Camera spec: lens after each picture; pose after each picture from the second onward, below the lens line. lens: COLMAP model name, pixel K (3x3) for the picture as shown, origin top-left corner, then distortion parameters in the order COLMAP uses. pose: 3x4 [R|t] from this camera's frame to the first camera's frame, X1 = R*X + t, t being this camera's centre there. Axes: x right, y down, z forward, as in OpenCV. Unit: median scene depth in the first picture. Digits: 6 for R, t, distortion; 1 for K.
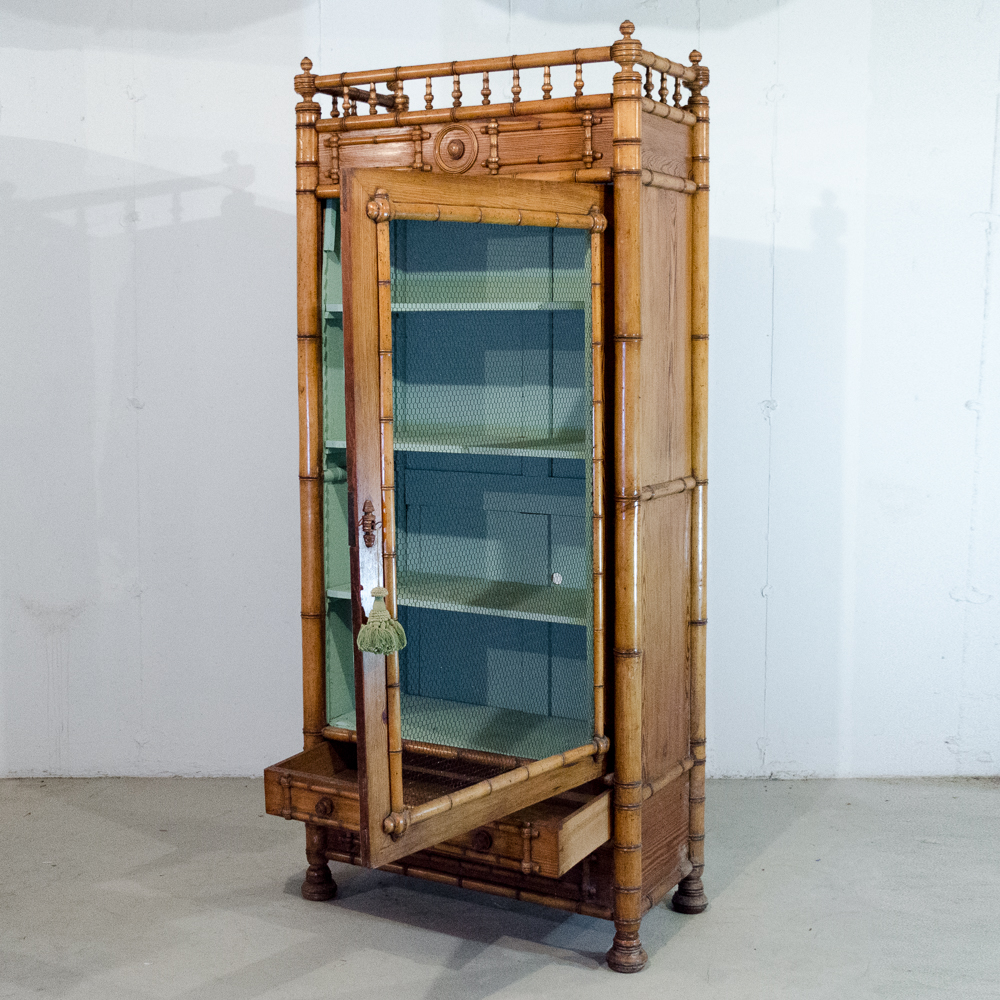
lens RADIAL K [[1445.1, 0, 501.7], [0, 1445.1, 488.4], [0, 0, 1]] dist [-0.014311, -0.013587]
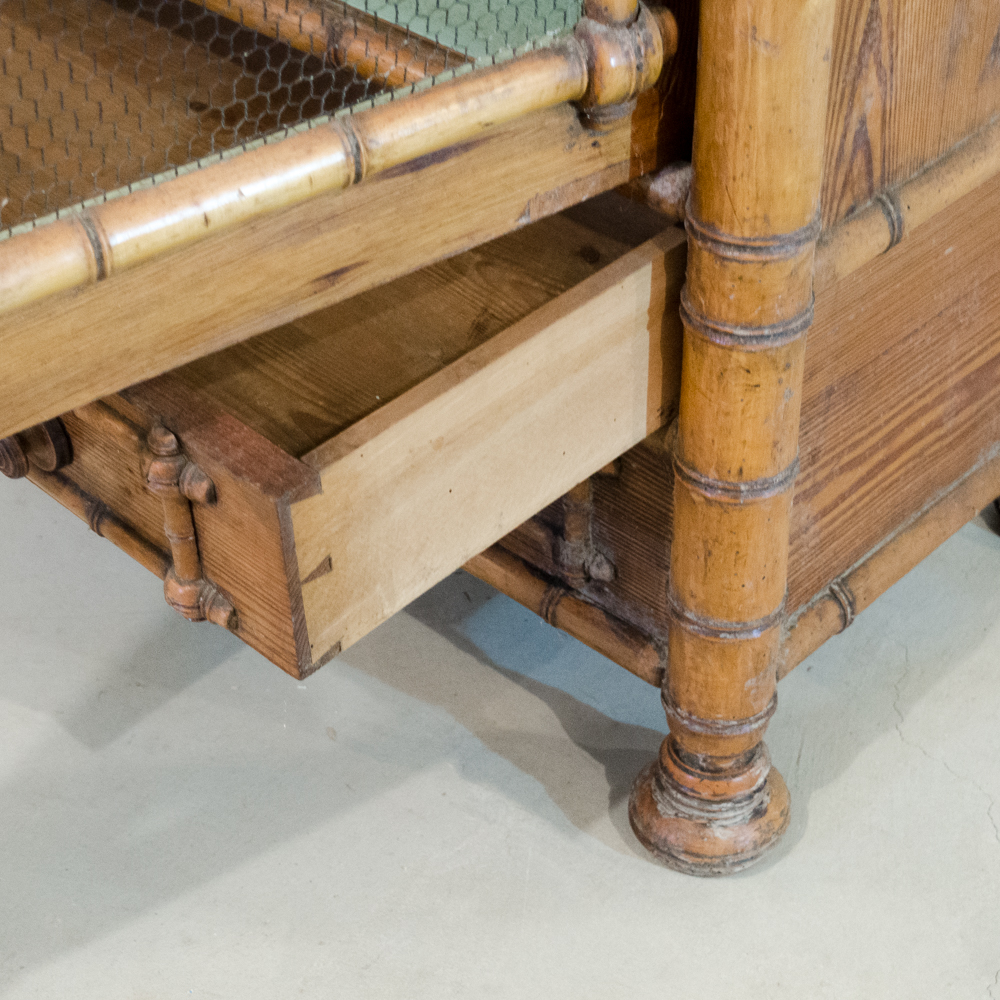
lens RADIAL K [[2150.3, 0, 500.0], [0, 2150.3, 500.0], [0, 0, 1]] dist [-0.017146, -0.077679]
pose [[0.970373, 0.151079, -0.188551, 0.117348], [-0.023720, 0.836186, 0.547932, 0.065841], [0.240445, -0.527226, 0.814996, 0.714744]]
